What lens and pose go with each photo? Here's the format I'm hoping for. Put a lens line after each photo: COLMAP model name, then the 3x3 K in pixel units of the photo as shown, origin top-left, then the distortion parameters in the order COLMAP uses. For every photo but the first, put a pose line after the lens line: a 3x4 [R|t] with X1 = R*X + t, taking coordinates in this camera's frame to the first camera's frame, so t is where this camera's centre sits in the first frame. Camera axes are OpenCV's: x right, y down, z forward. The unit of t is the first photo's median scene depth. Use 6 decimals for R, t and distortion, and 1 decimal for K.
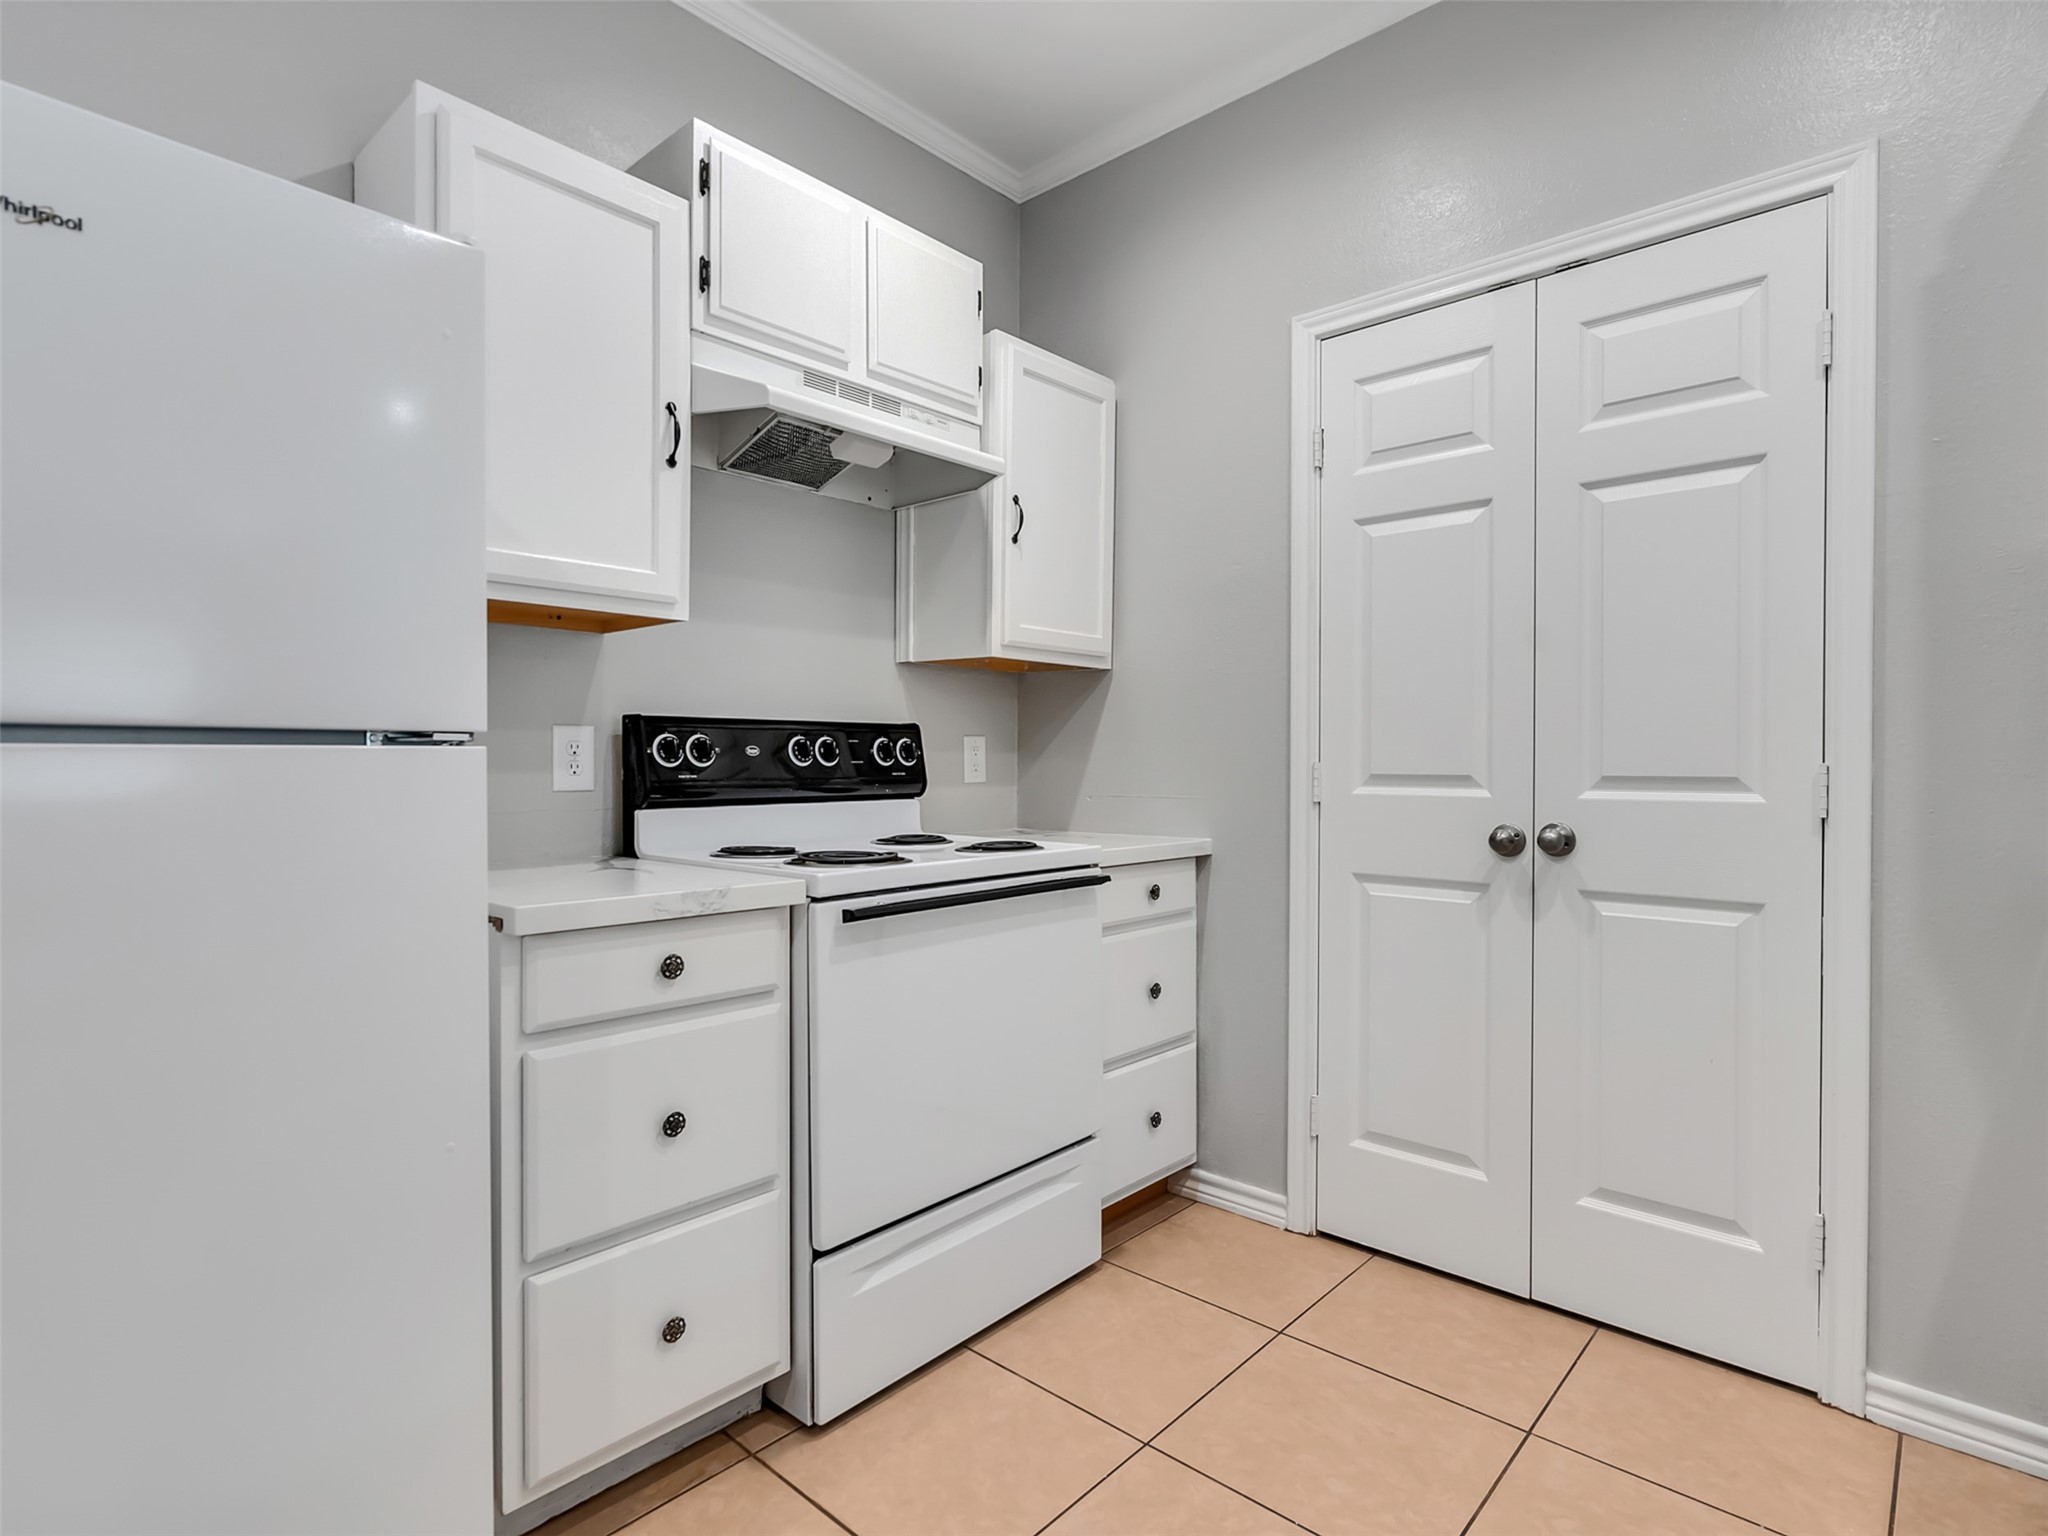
lens RADIAL K [[1044.7, 0, 999.7], [0, 1044.7, 765.0], [0, 0, 1]] dist [-0.007547, 0.004778]
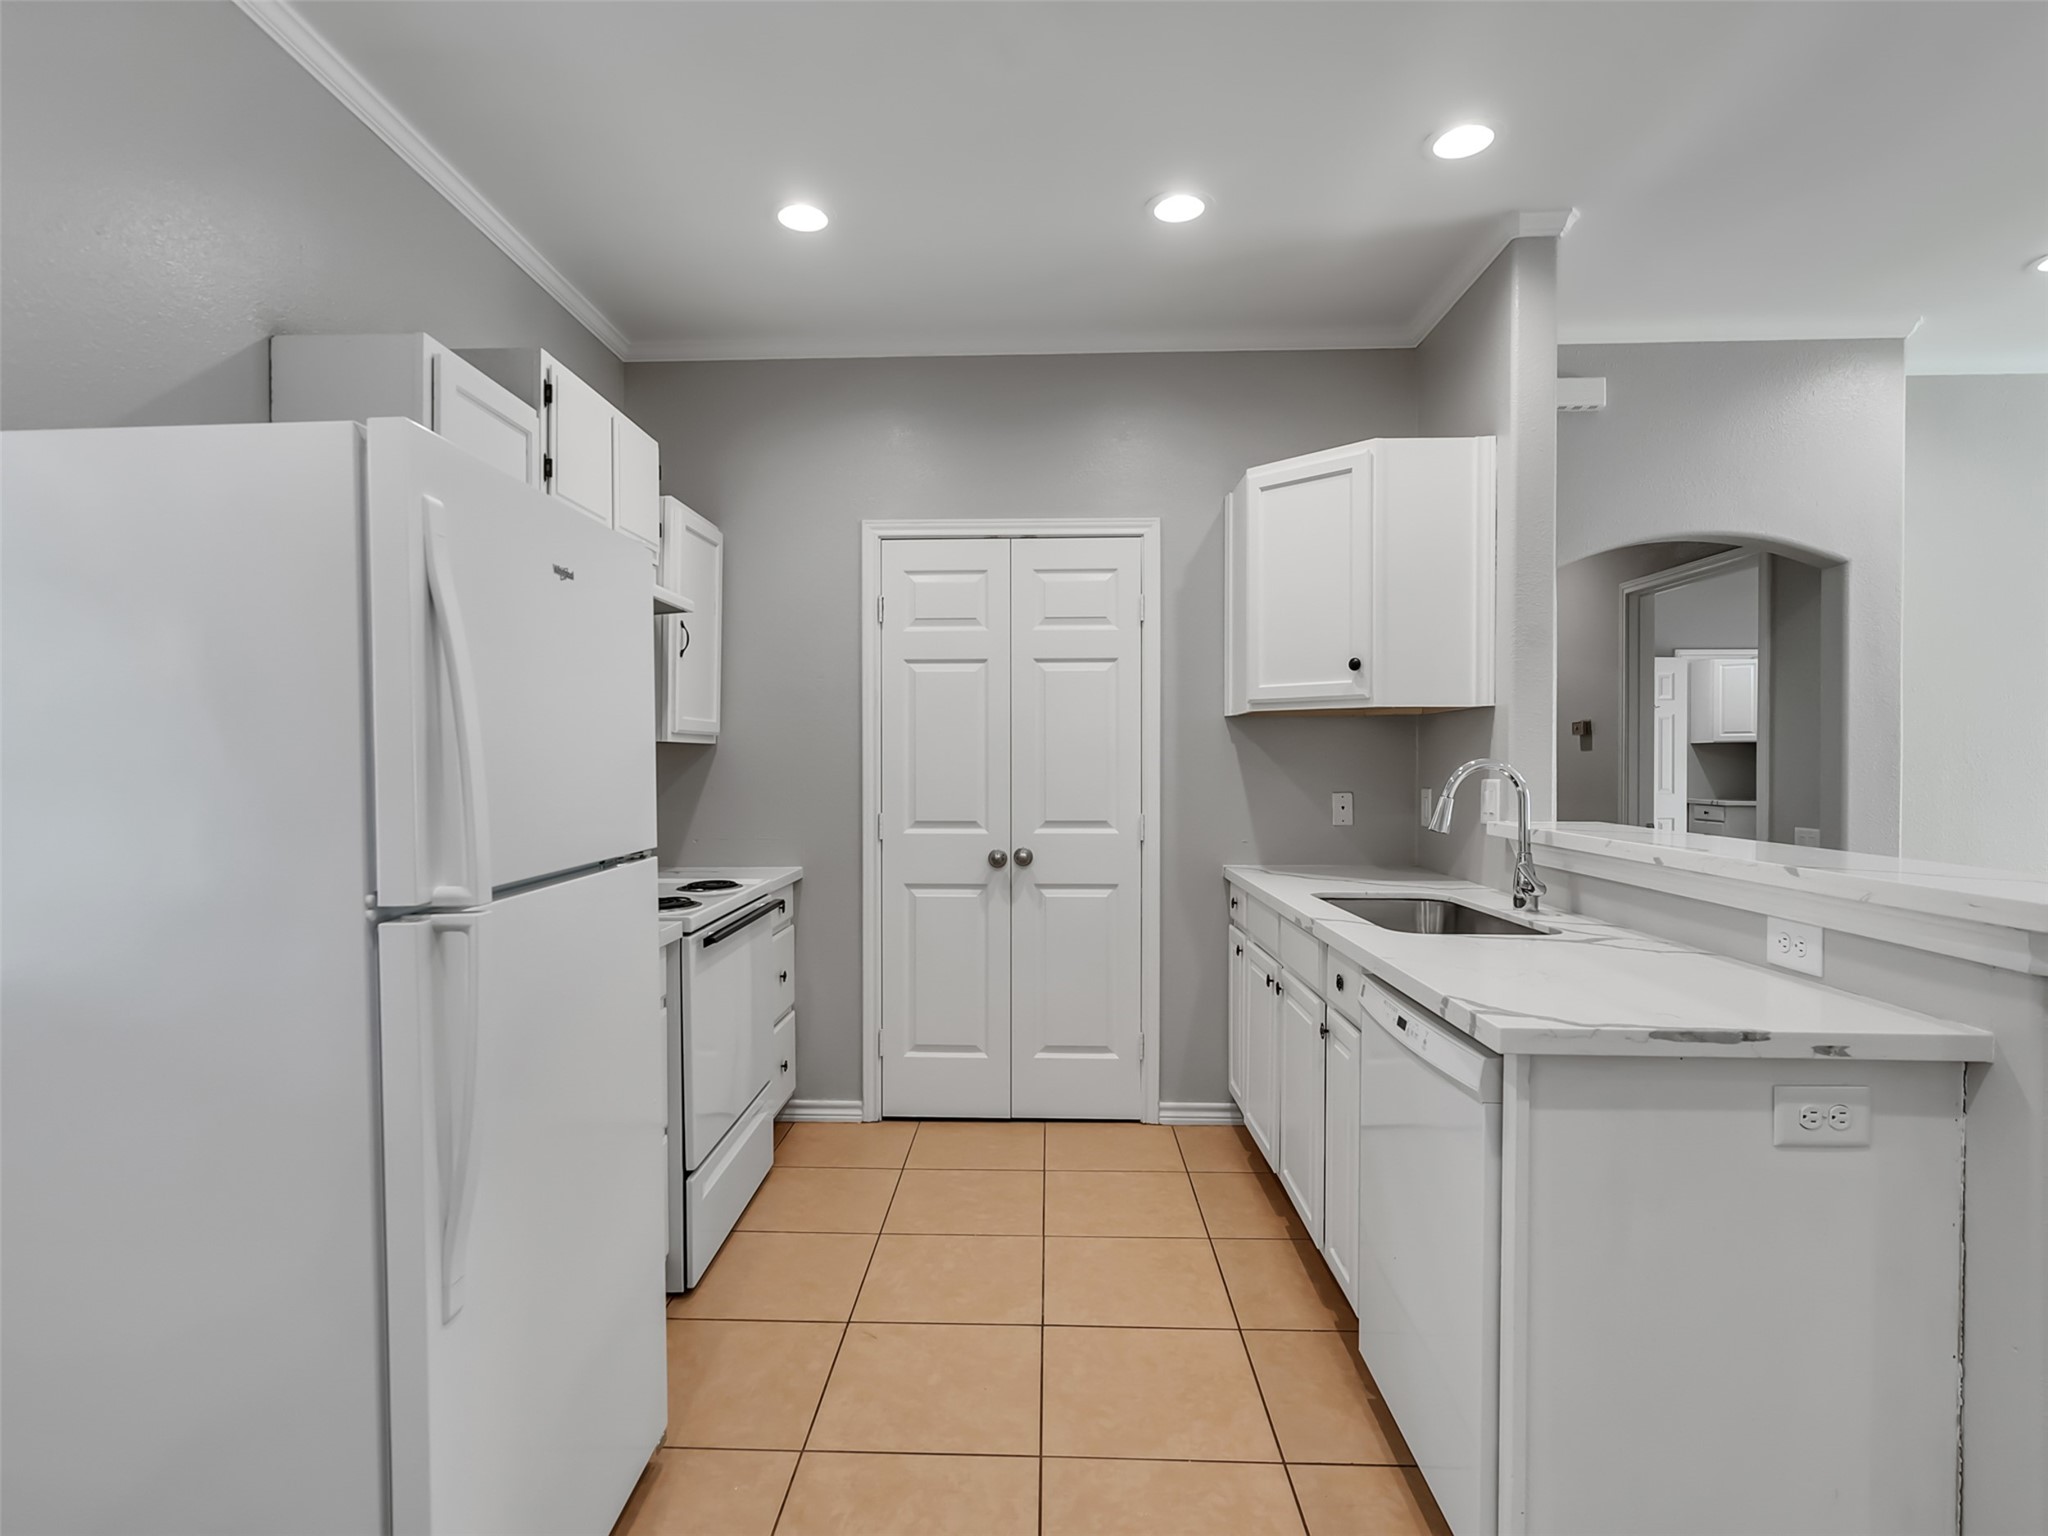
lens RADIAL K [[1044.7, 0, 1004.9], [0, 1044.7, 759.9], [0, 0, 1]] dist [-0.007547, 0.004778]
pose [[0.762148, -0.004226, 0.647389, -0.631573], [0.005084, 0.999987, 0.000543, -0.093020], [-0.647383, 0.002878, 0.762159, -0.335147]]
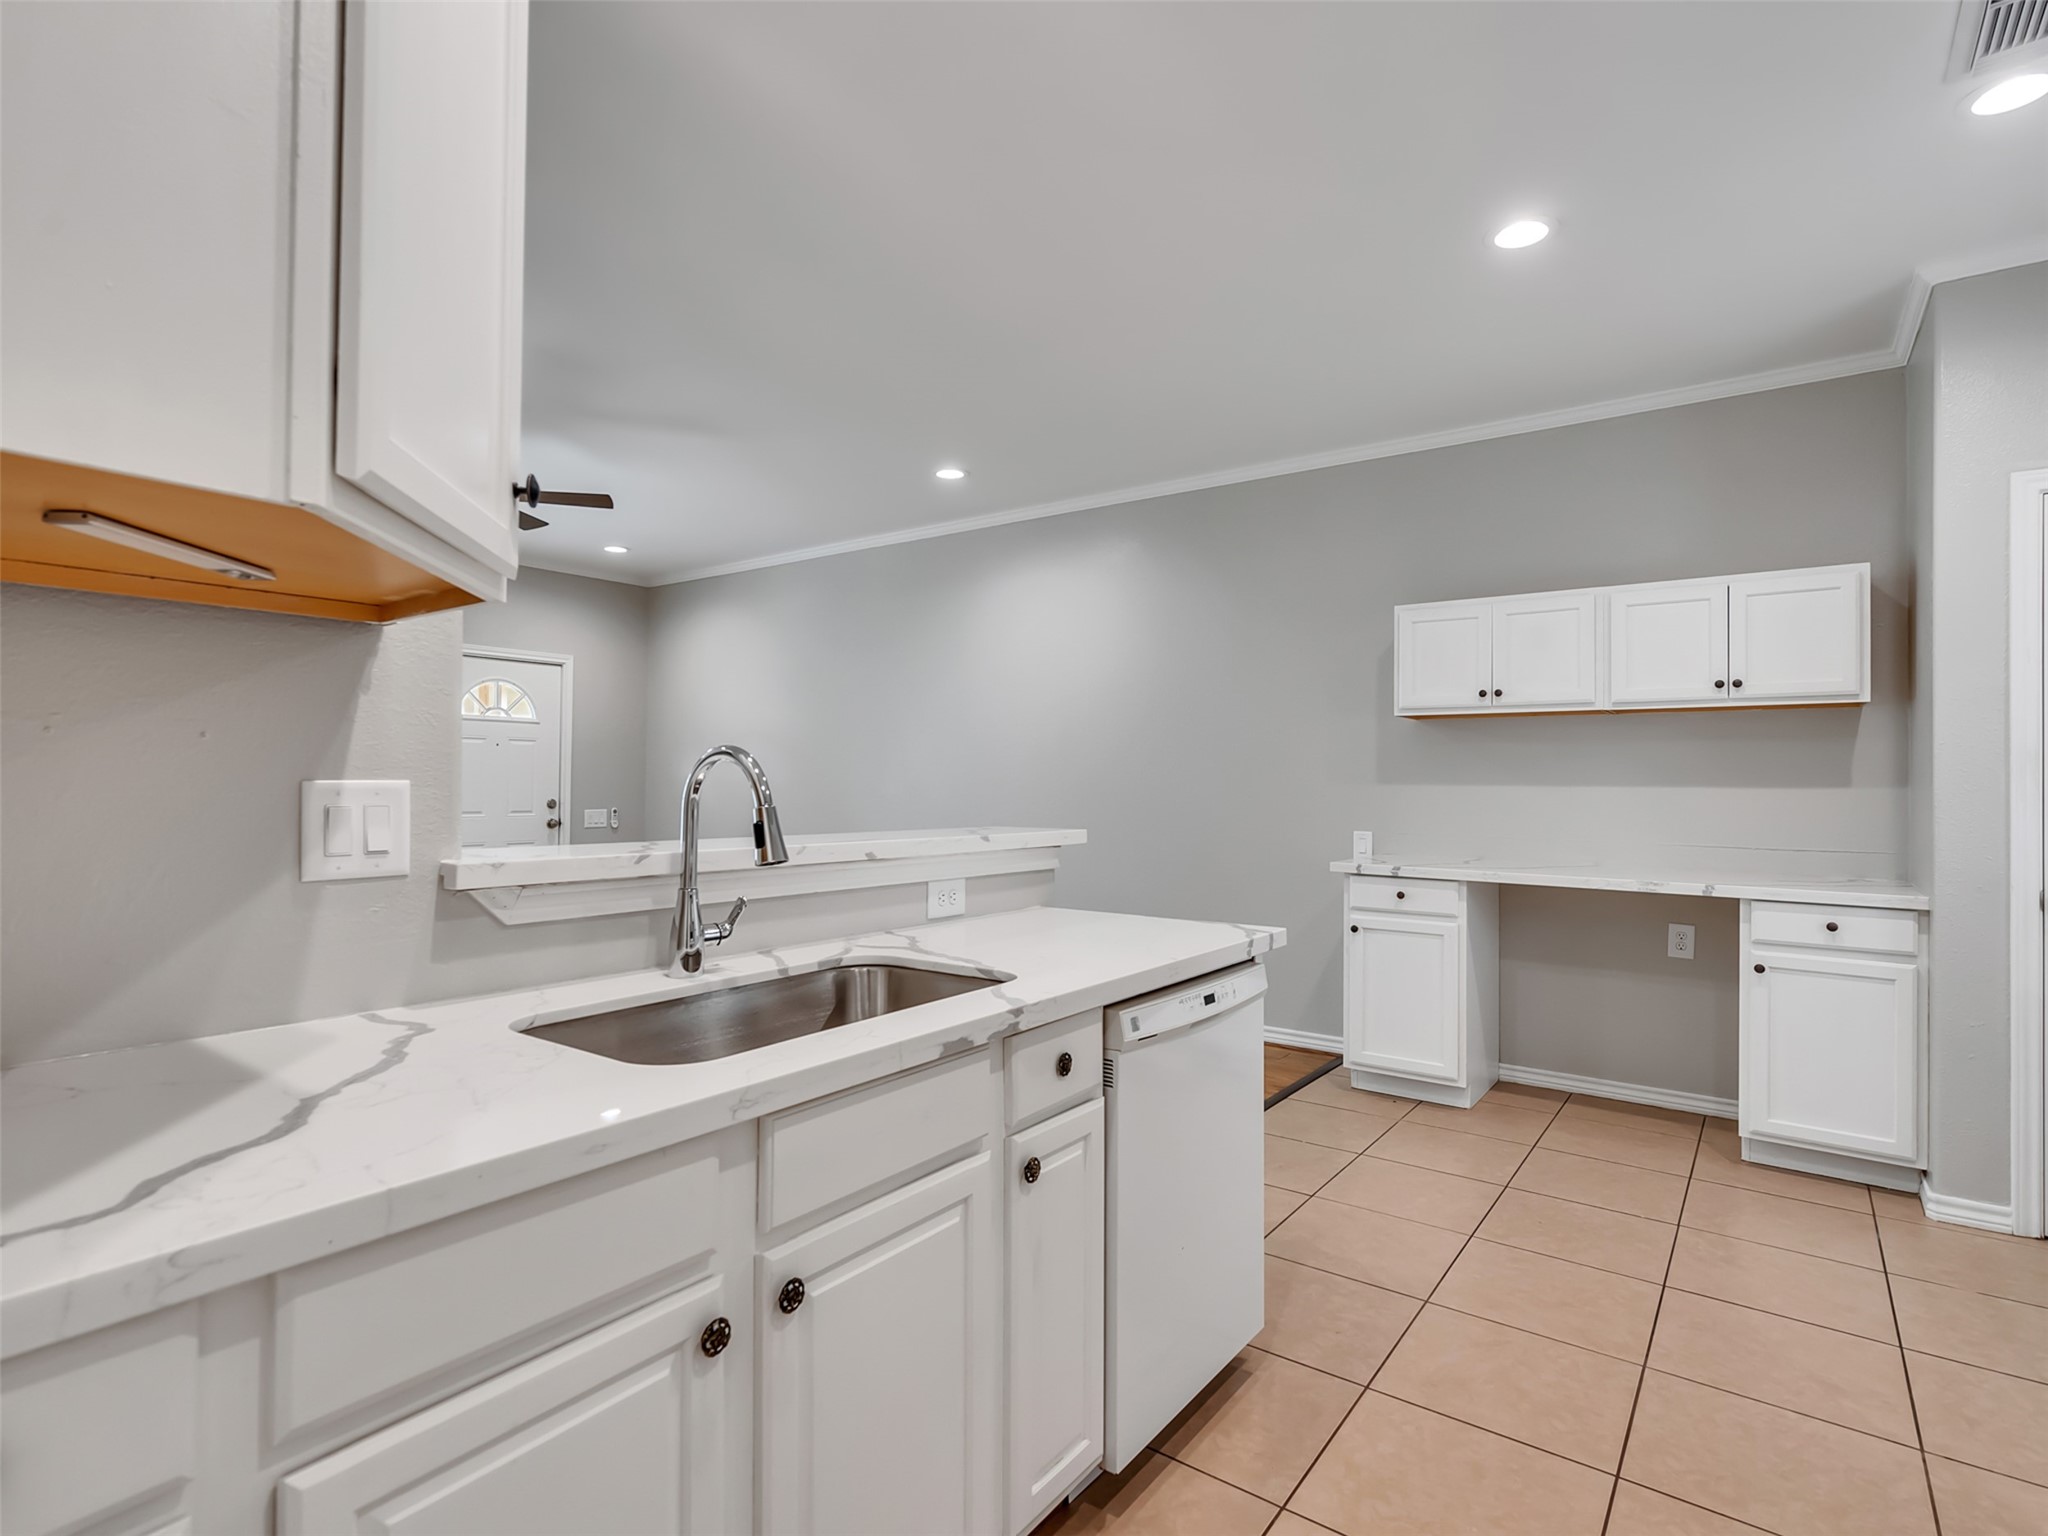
lens RADIAL K [[1044.7, 0, 991.8], [0, 1044.7, 773.2], [0, 0, 1]] dist [-0.007547, 0.004778]
pose [[-0.994967, -0.012461, -0.099430, 0.459321], [-0.011869, 0.999908, -0.006543, -0.067066], [0.099502, -0.005330, -0.995023, 1.013926]]
